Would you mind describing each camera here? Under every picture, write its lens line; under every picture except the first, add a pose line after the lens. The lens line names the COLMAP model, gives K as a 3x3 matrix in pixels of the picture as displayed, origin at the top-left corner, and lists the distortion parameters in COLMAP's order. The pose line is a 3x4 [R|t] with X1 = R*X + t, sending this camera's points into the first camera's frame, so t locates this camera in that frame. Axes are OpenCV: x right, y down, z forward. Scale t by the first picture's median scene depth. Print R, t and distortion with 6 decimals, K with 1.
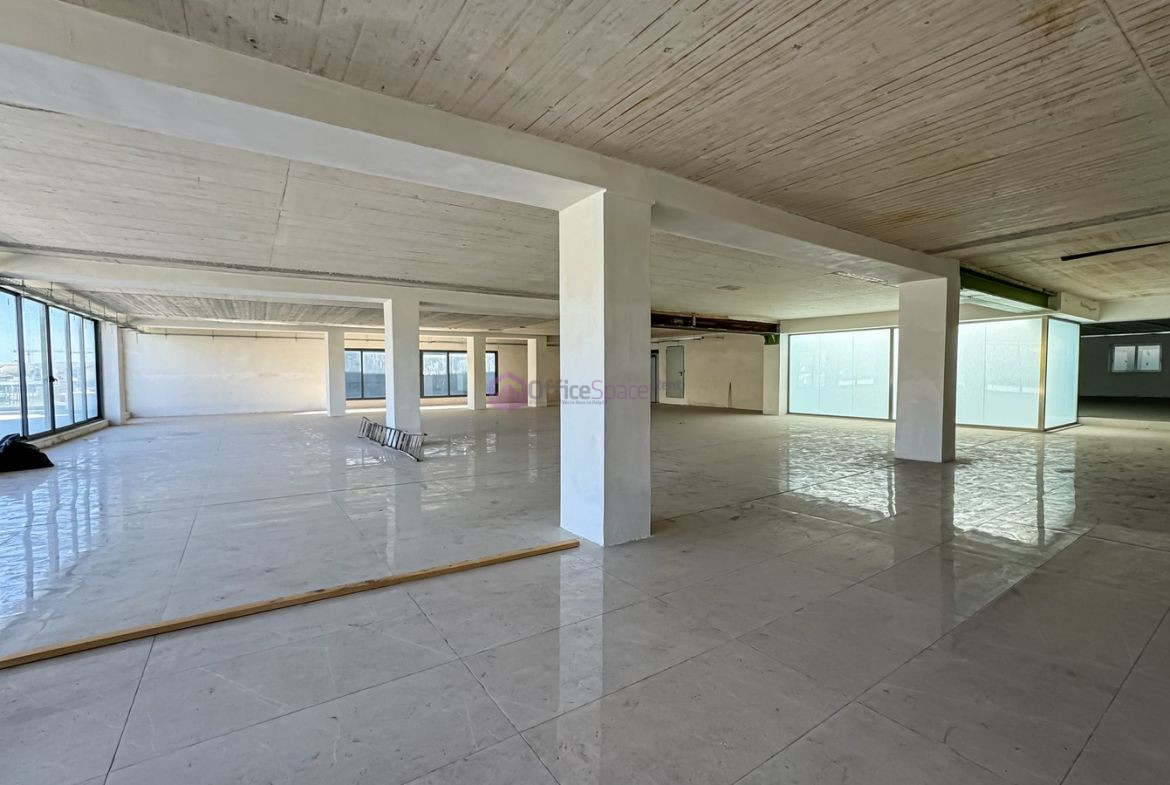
lens RADIAL K [[510.3, 0, 586.2], [0, 510.3, 396.3], [0, 0, 1]] dist [-0.036567, 0.016550]
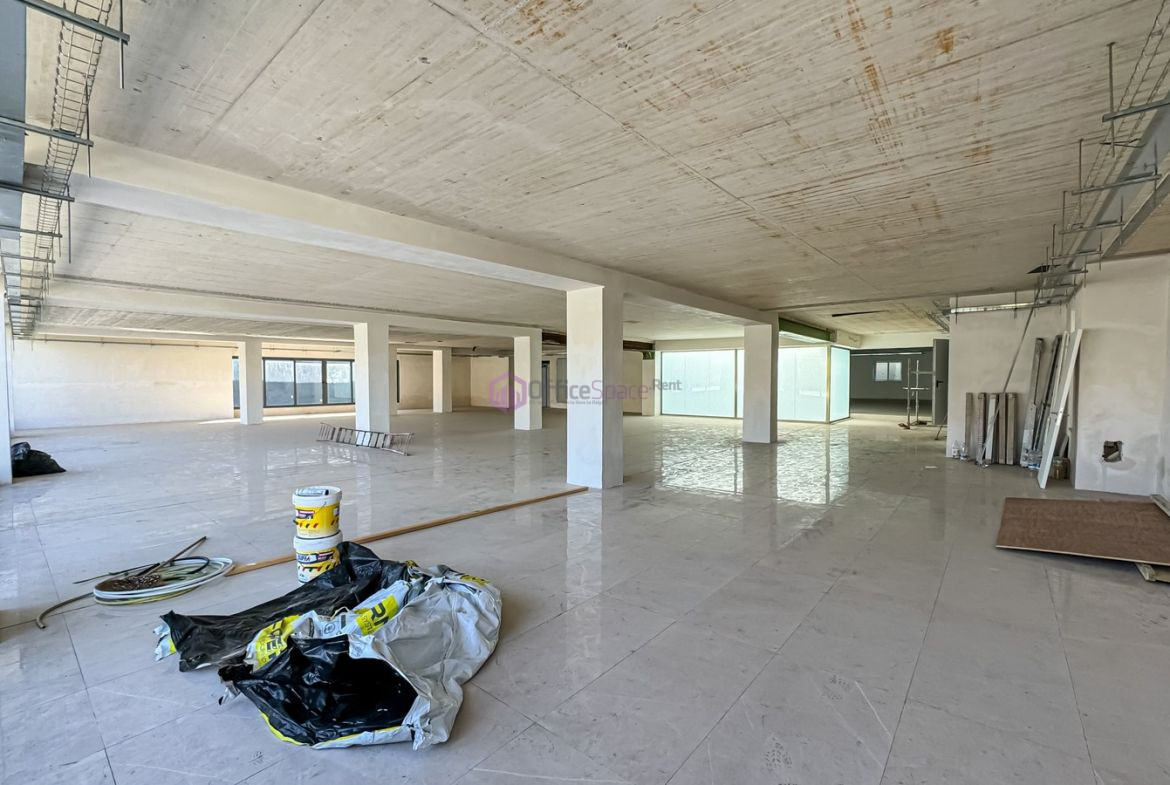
lens RADIAL K [[510.3, 0, 586.2], [0, 510.3, 396.3], [0, 0, 1]] dist [-0.036567, 0.016550]
pose [[0.963340, -0.006349, 0.268209, -0.163840], [0.009046, 0.999920, -0.008823, -0.002535], [-0.268131, 0.010926, 0.963320, -0.228077]]
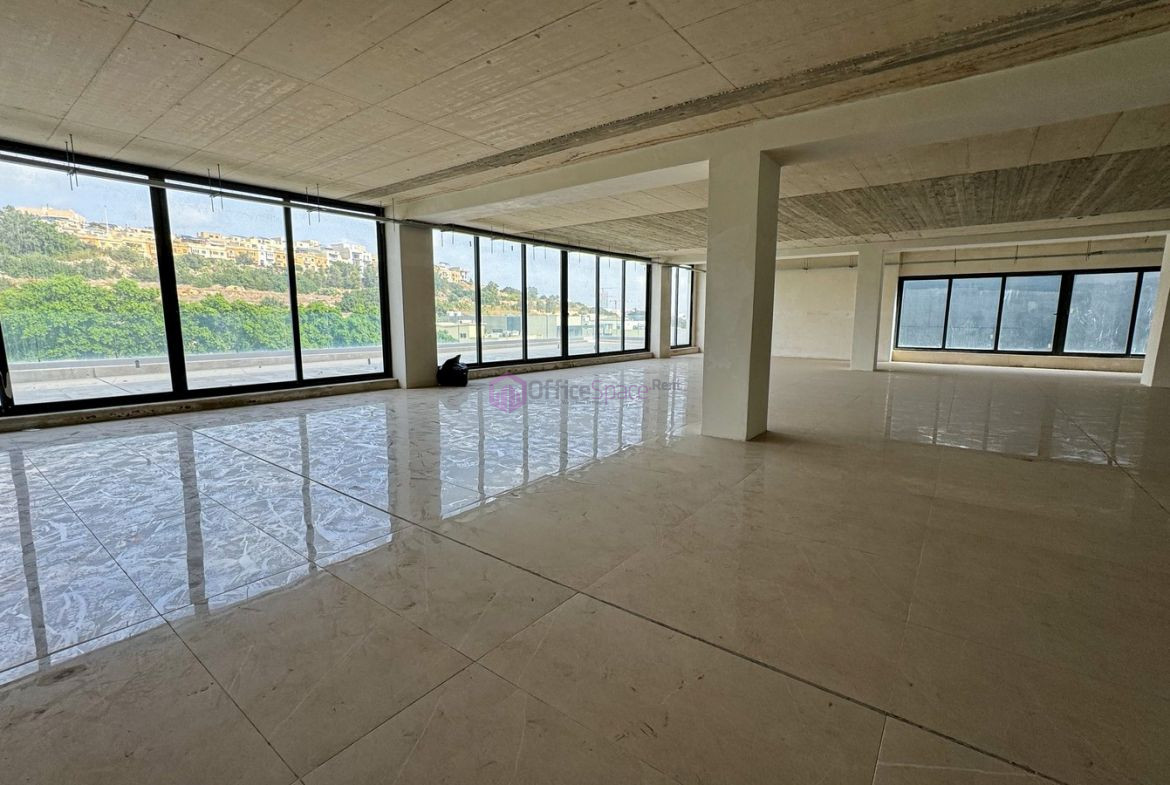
lens RADIAL K [[510.3, 0, 586.2], [0, 510.3, 396.3], [0, 0, 1]] dist [-0.036567, 0.016550]
pose [[0.316769, 0.149022, -0.936723, 0.086932], [-0.045971, 0.988832, 0.141766, -0.011680], [0.947388, -0.001845, 0.320082, 0.557124]]
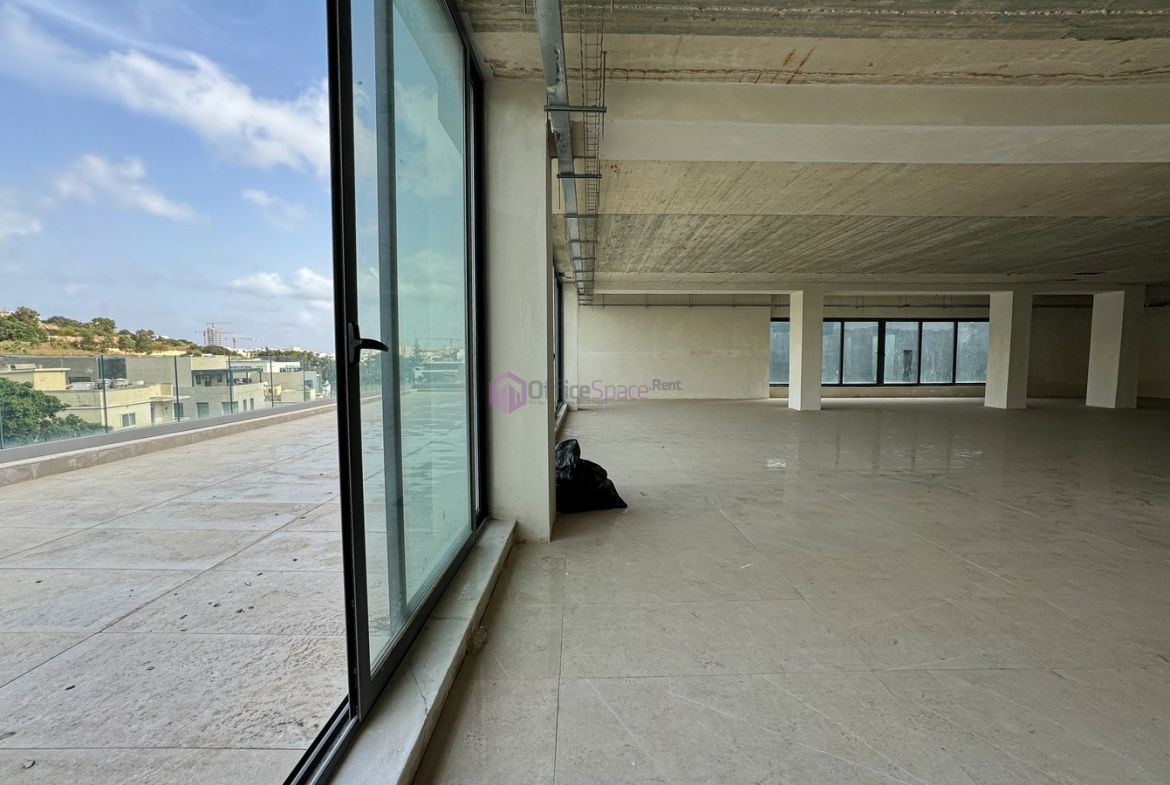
lens RADIAL K [[510.3, 0, 586.2], [0, 510.3, 396.3], [0, 0, 1]] dist [-0.036567, 0.016550]
pose [[0.836292, 0.043745, -0.546537, -0.508559], [-0.025648, 0.998842, 0.040702, -0.000955], [0.547685, -0.020021, 0.836445, 0.326616]]
